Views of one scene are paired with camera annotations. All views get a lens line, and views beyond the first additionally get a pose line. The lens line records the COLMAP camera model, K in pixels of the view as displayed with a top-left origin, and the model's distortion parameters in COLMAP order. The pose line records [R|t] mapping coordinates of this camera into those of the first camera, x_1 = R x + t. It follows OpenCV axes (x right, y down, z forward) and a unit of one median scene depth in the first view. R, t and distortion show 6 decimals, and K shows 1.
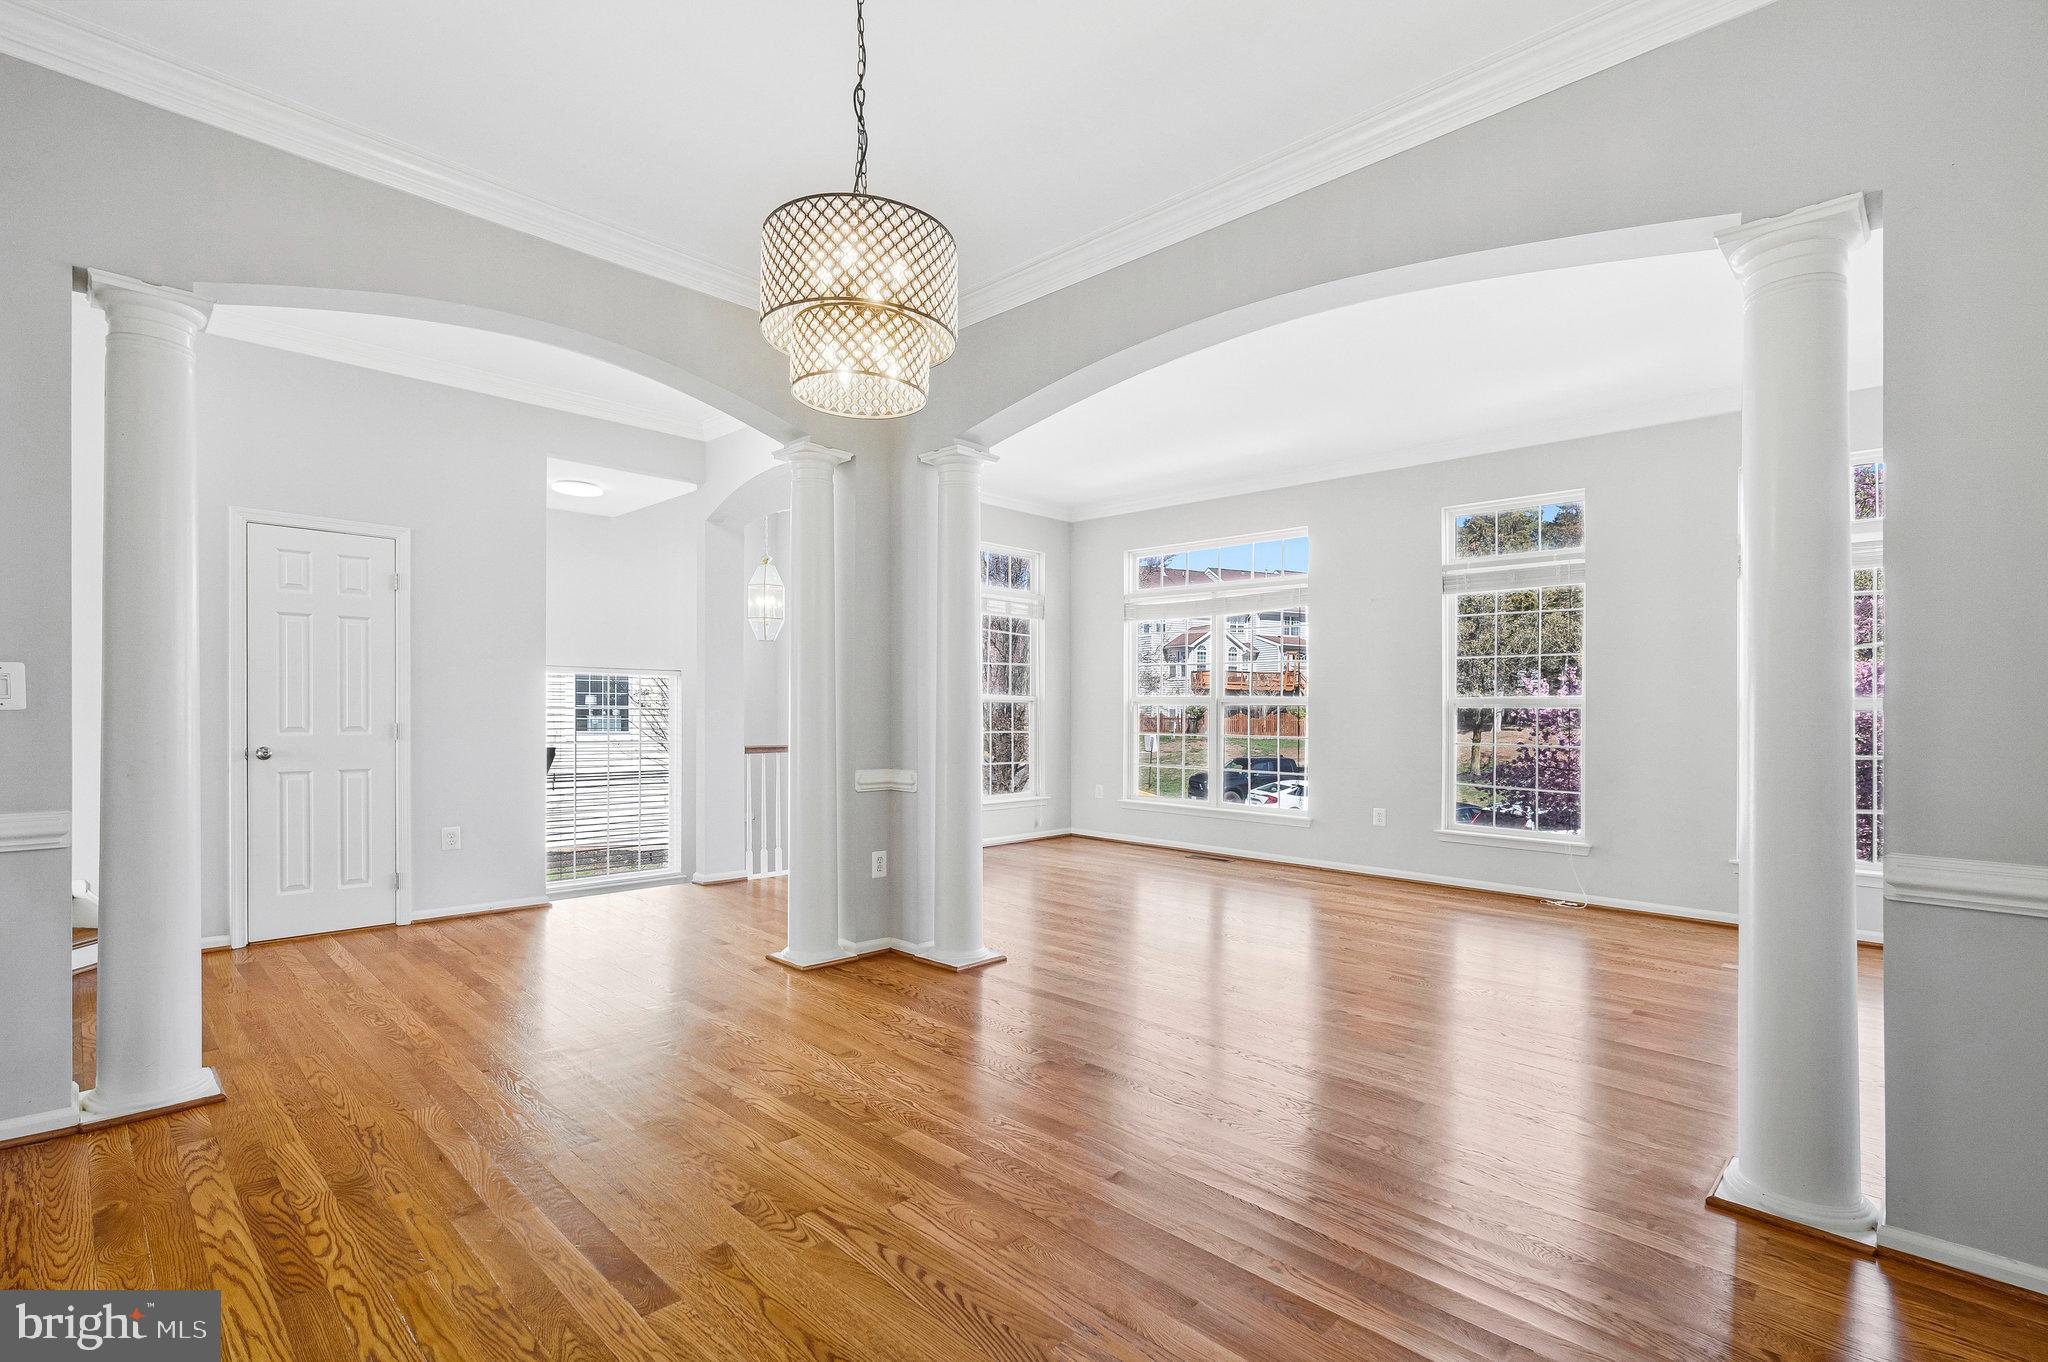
lens RADIAL K [[940.1, 0, 1024.5], [0, 940.1, 686.8], [0, 0, 1]] dist [-0.000844, -0.000253]
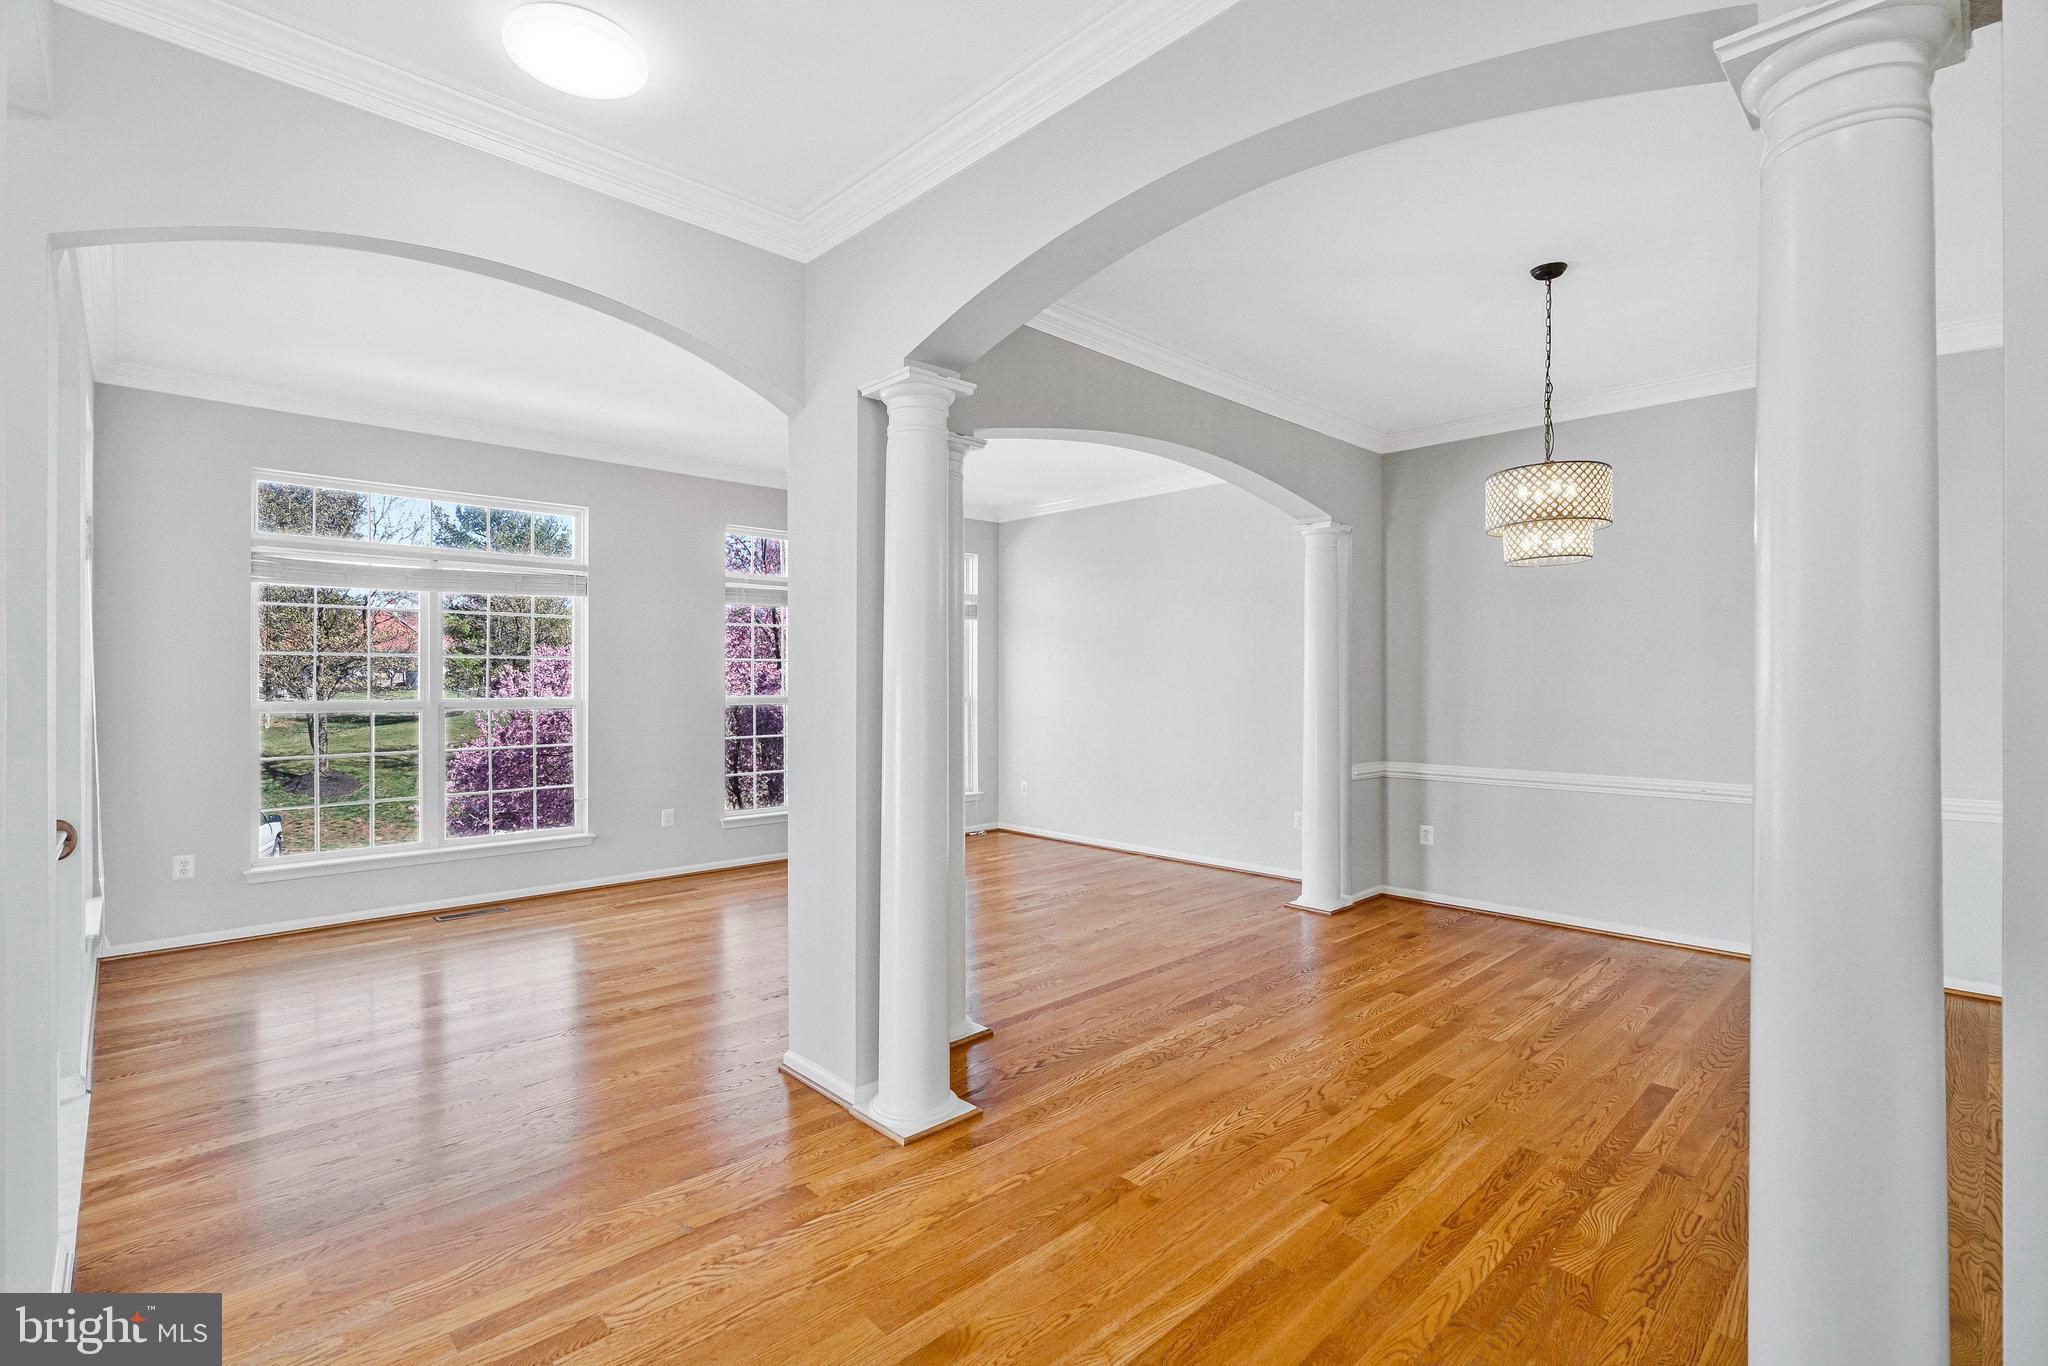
lens RADIAL K [[922.0, 0, 1024.0], [0, 922.0, 683.0], [0, 0, 1]] dist [0.001943, -0.000078]
pose [[0.039192, -0.012504, 0.999153, -0.914858], [-0.022683, 0.999653, 0.013400, -0.041932], [-0.998974, -0.023189, 0.038894, 0.911529]]
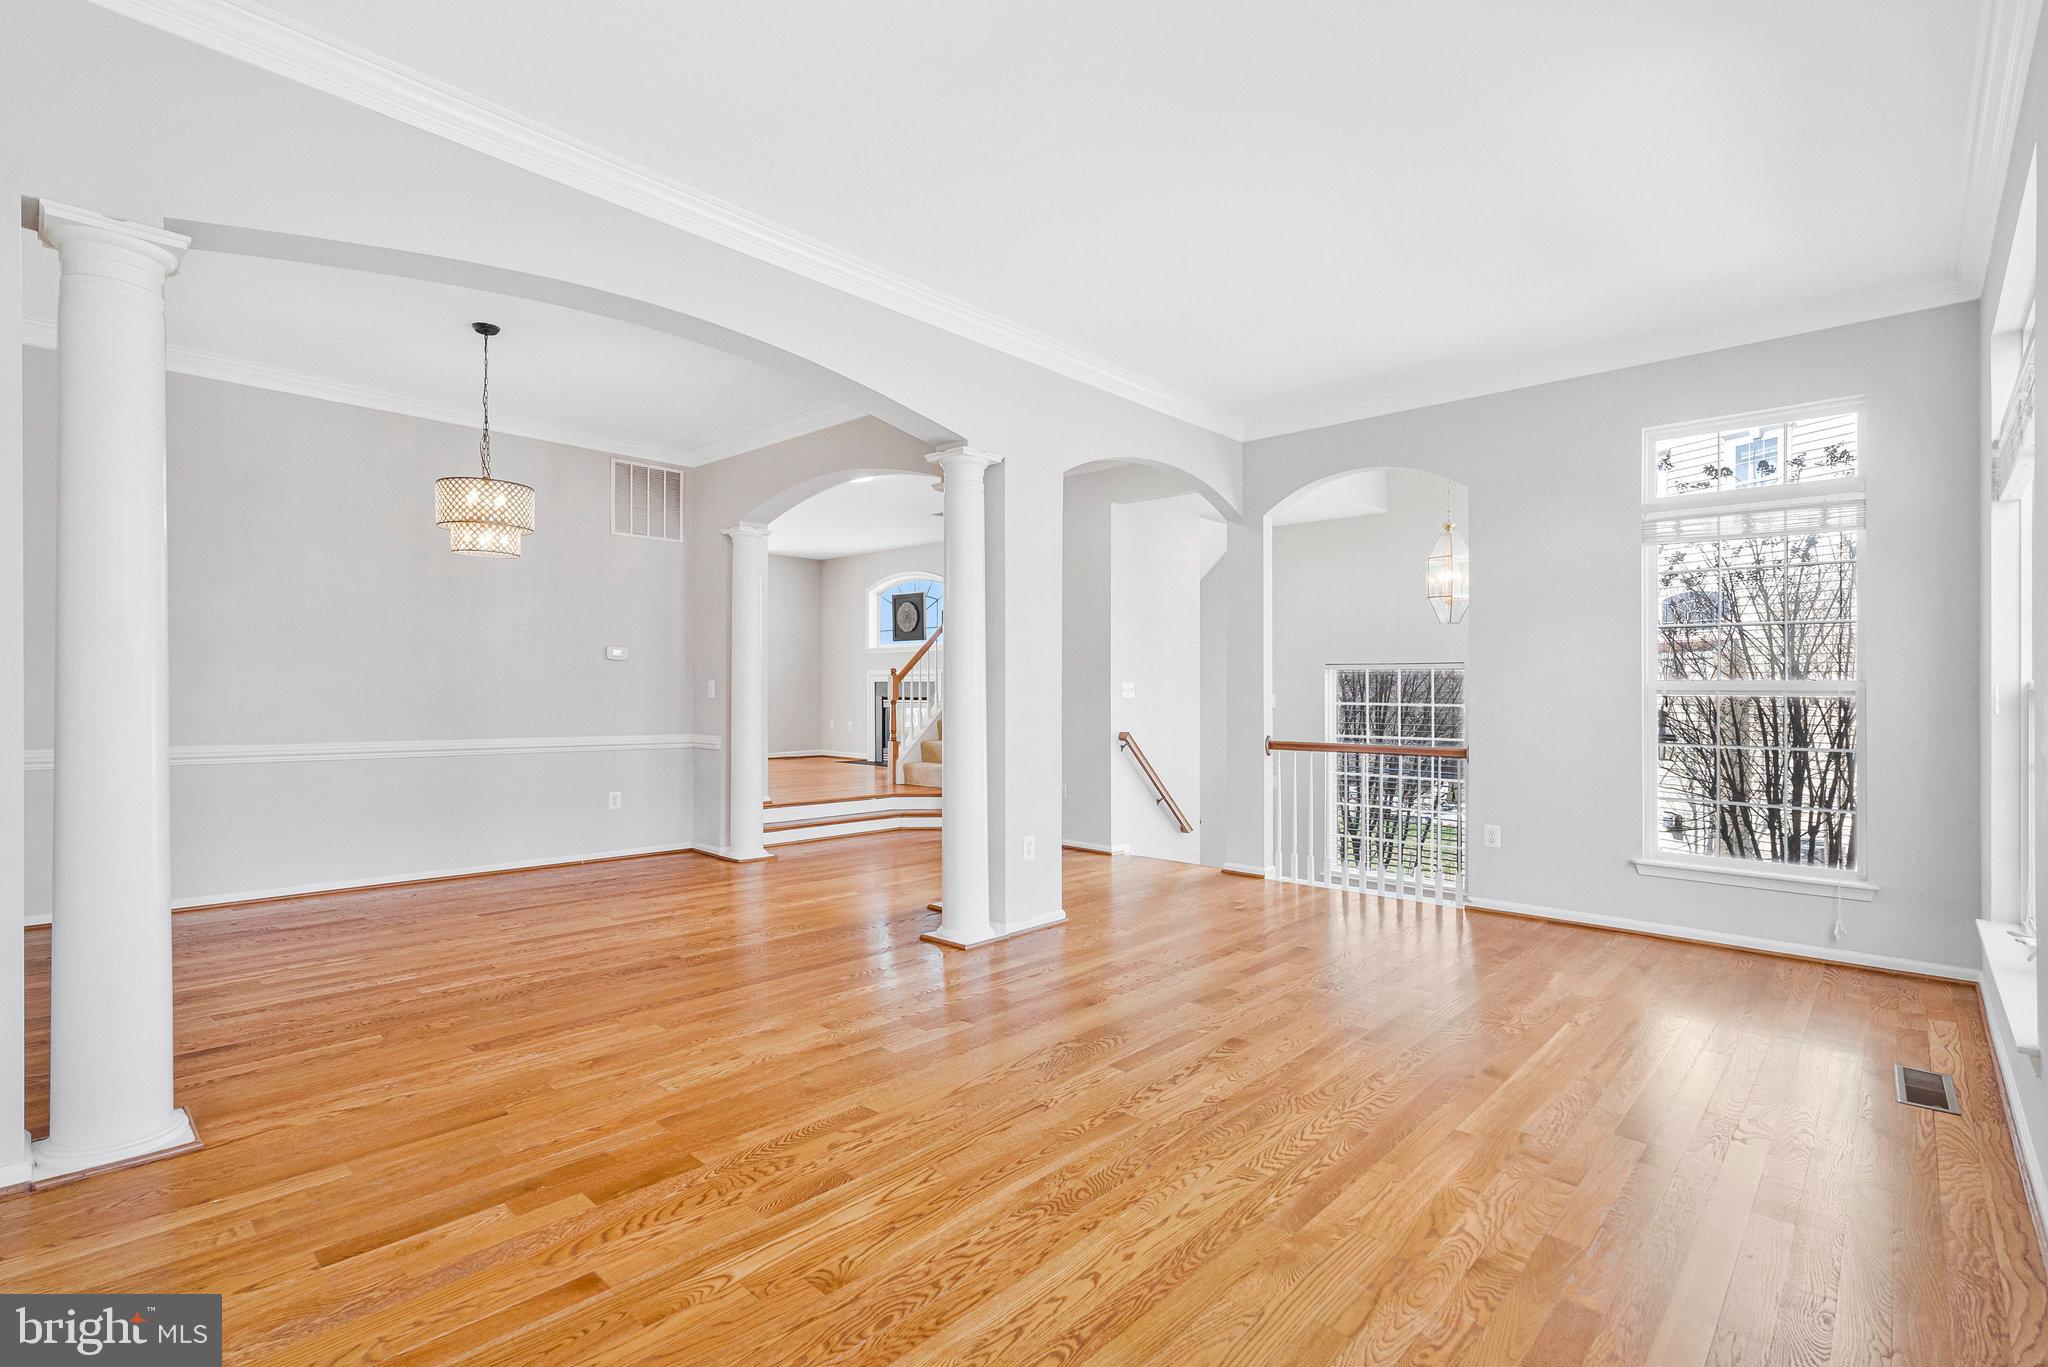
lens RADIAL K [[953.9, 0, 1014.7], [0, 953.9, 693.5], [0, 0, 1]] dist [-0.004949, -0.000392]
pose [[0.016940, -0.012275, -0.999781, 1.017525], [0.012891, 0.999844, -0.012058, 0.030917], [0.999773, -0.012684, 0.017095, 1.058405]]
